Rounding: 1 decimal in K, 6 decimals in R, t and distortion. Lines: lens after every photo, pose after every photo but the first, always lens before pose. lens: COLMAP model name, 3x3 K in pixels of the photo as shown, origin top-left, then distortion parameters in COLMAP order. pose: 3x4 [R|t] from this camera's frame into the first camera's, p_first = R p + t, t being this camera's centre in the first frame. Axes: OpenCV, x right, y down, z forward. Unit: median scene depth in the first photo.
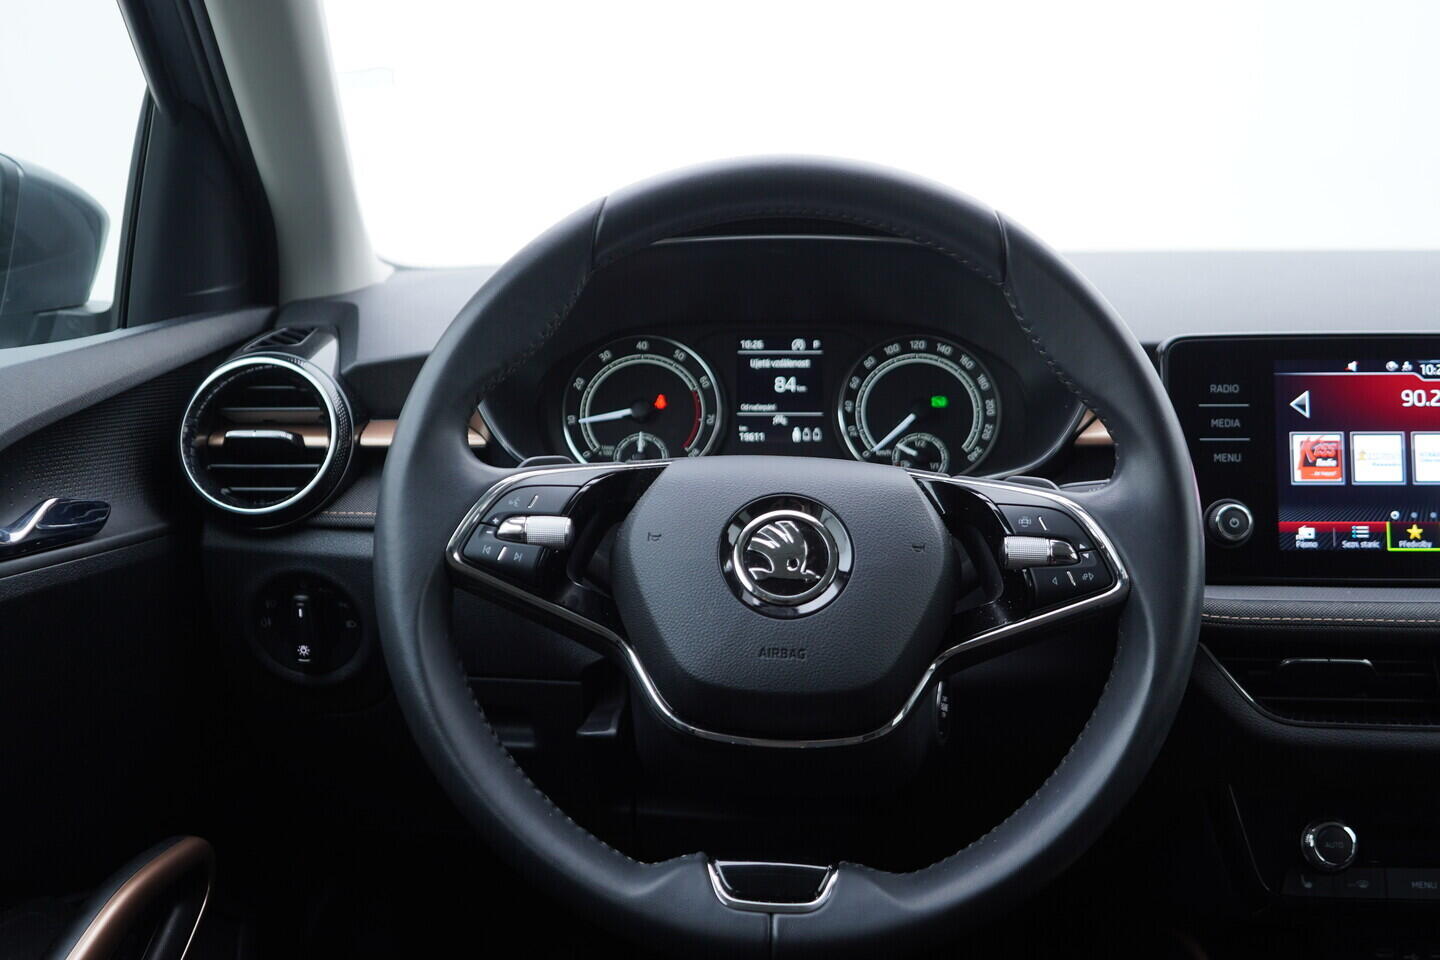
lens RADIAL K [[1480.0, 0, 719.0], [0, 1480.0, 475.2], [0, 0, 1]] dist [0.002090, 0.000000]
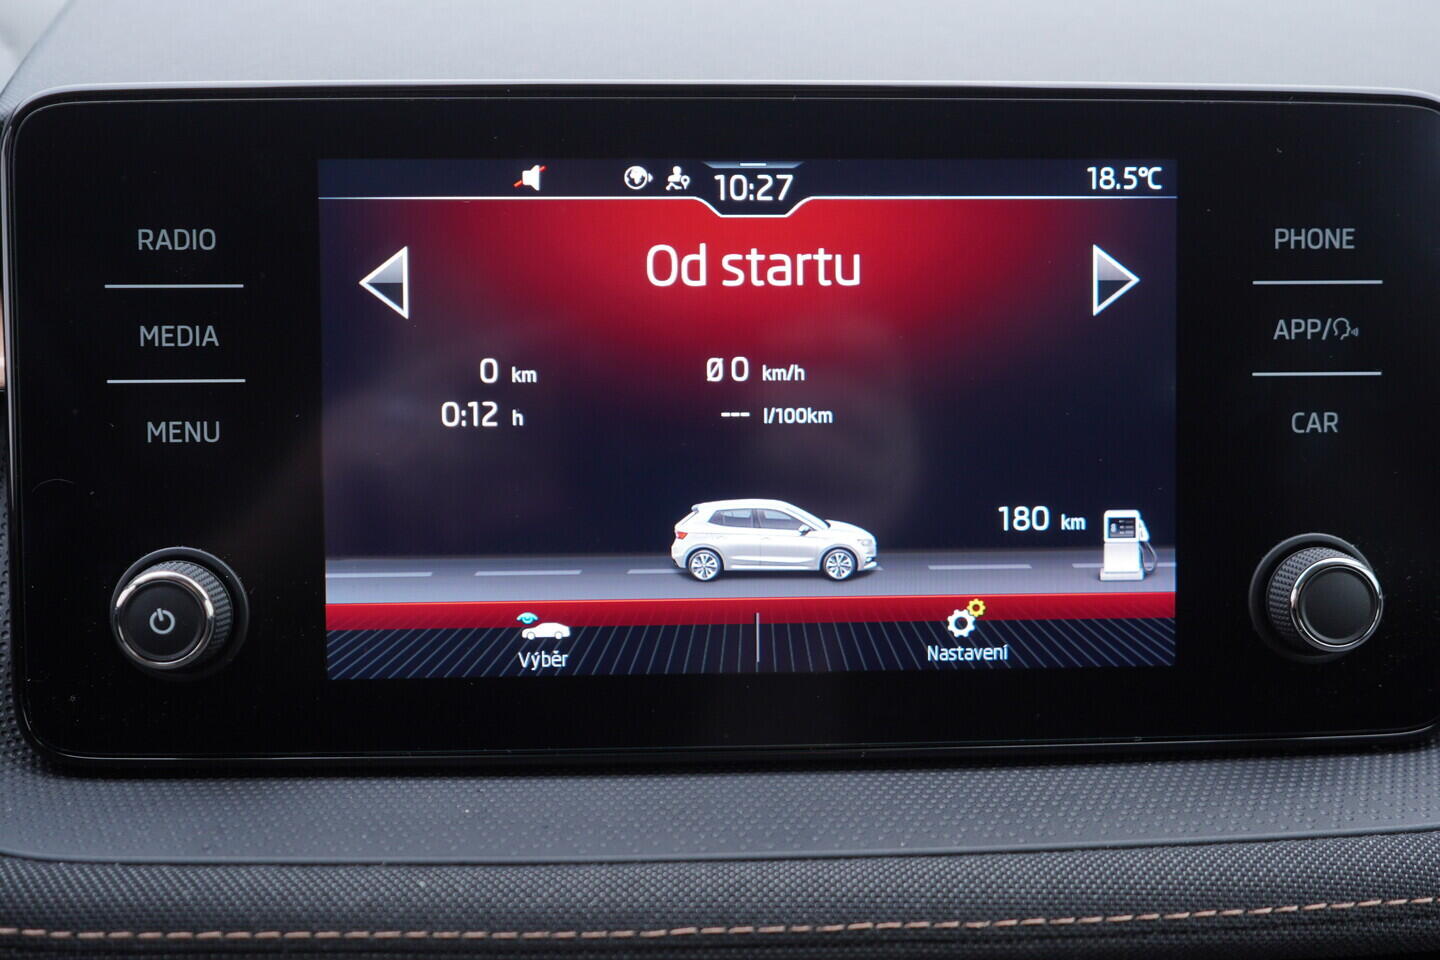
lens RADIAL K [[1480.0, 0, 719.8], [0, 1480.0, 482.1], [0, 0, 1]] dist [0.002090, 0.000000]
pose [[0.996464, -0.014092, 0.082829, 0.444735], [0.003215, 0.991506, 0.130019, -0.046549], [-0.083958, -0.129293, 0.988046, 0.627203]]
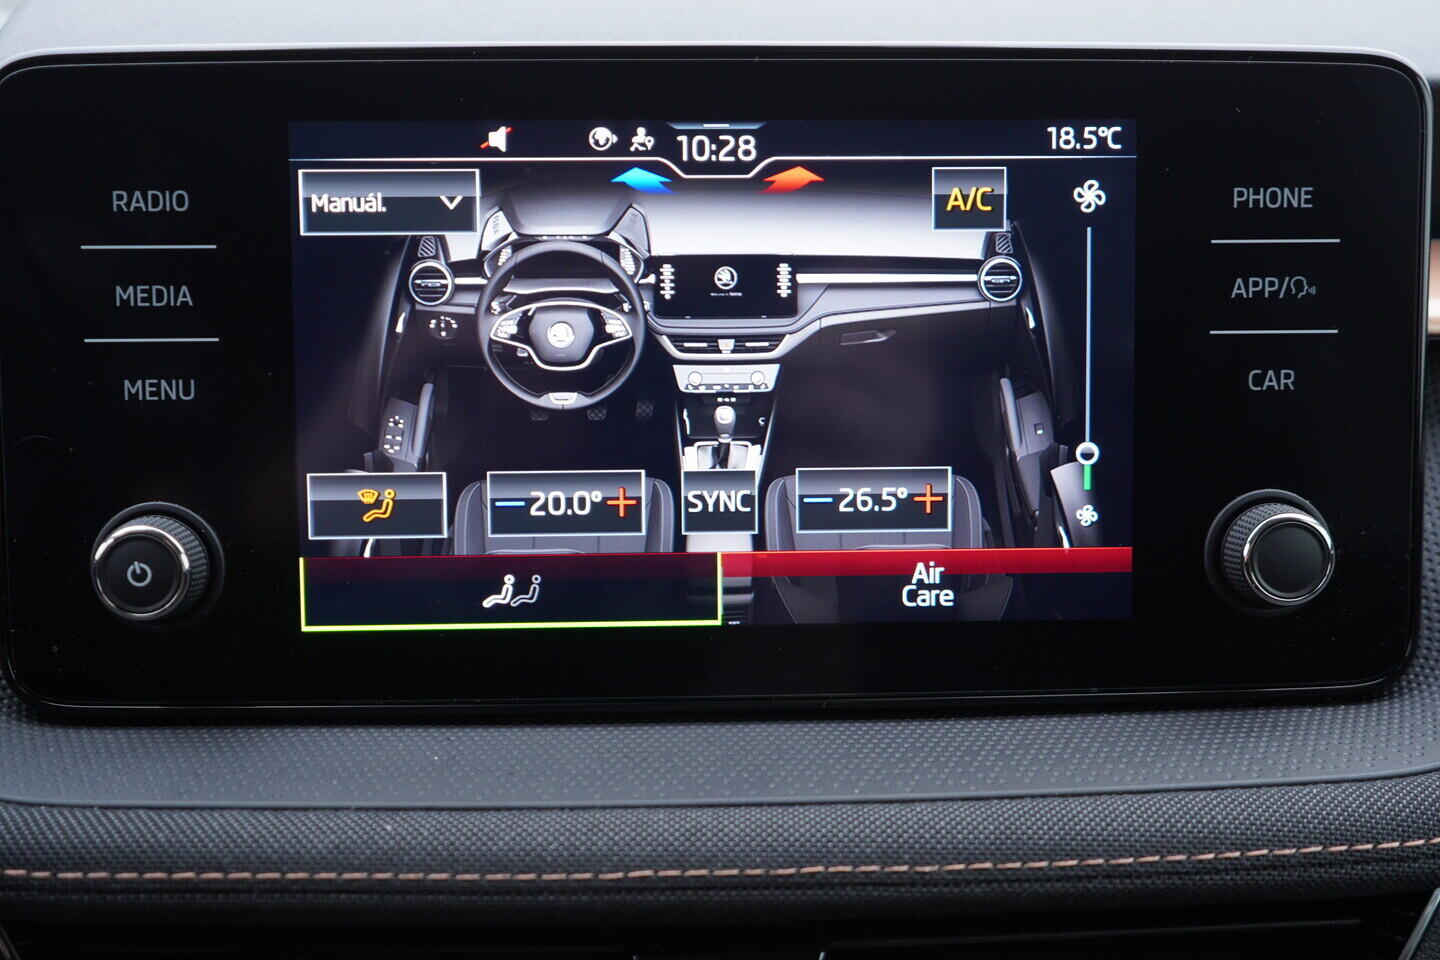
lens RADIAL K [[1480.0, 0, 719.0], [0, 1480.0, 482.7], [0, 0, 1]] dist [0.002090, 0.000000]
pose [[0.997487, -0.016218, 0.068966, 0.458180], [0.004977, 0.987082, 0.160136, -0.047815], [-0.070672, -0.159390, 0.984683, 0.618564]]
